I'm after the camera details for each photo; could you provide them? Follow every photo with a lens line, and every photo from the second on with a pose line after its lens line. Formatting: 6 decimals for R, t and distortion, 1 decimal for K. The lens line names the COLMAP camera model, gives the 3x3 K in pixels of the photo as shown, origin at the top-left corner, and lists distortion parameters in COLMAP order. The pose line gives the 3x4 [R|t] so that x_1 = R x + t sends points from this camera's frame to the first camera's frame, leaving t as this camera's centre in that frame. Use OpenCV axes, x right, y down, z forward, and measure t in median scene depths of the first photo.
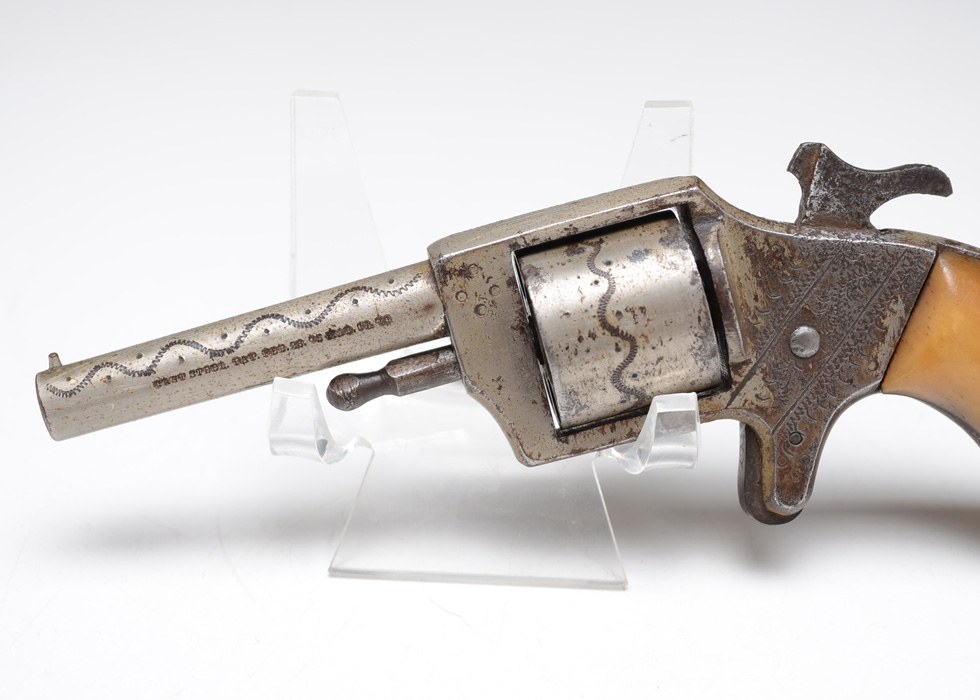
lens RADIAL K [[2101.4, 0, 489.0], [0, 2101.4, 353.6], [0, 0, 1]] dist [0.006262, 0.000000]
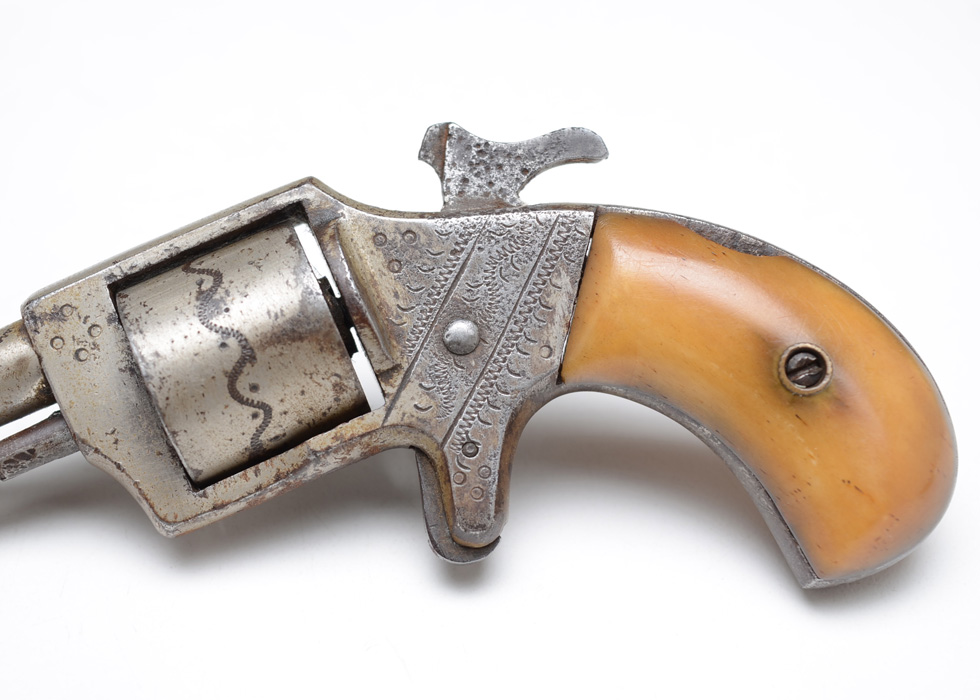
lens RADIAL K [[2101.4, 0, 489.4], [0, 2101.4, 350.8], [0, 0, 1]] dist [0.006262, 0.000000]
pose [[0.986455, -0.161069, -0.031037, 0.187383], [0.147411, 0.953481, -0.262953, 0.228022], [0.071946, 0.254816, 0.964309, 0.172976]]
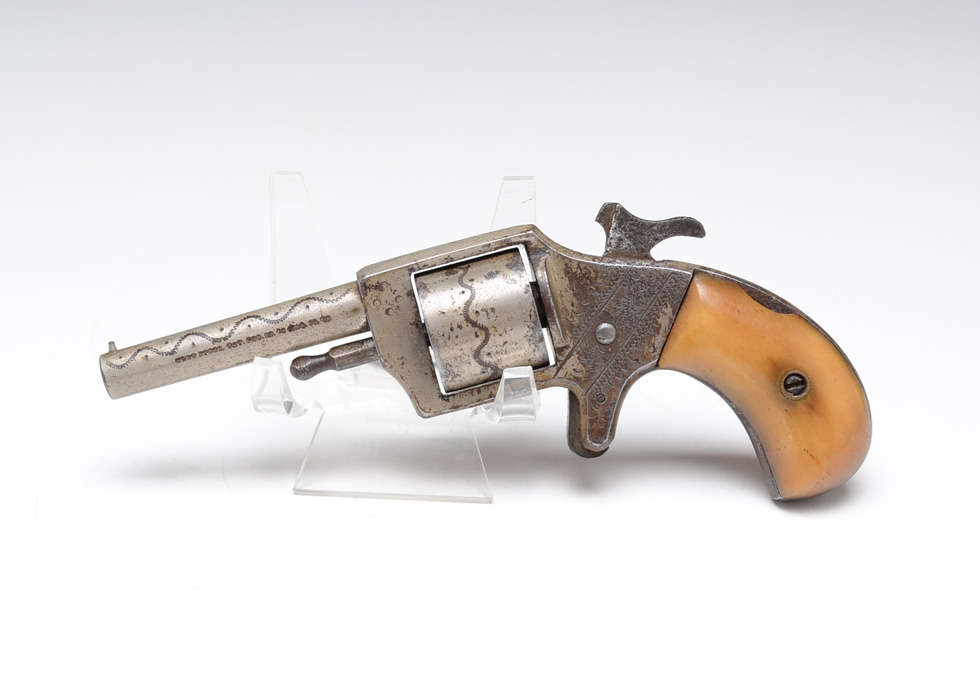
lens RADIAL K [[1973.2, 0, 491.5], [0, 1973.2, 346.9], [0, 0, 1]] dist [-0.085734, 0.000000]
pose [[0.999225, -0.001431, -0.039339, 0.124154], [-0.000953, 0.998167, -0.060510, 0.089488], [0.039353, 0.060501, 0.997392, -0.411554]]
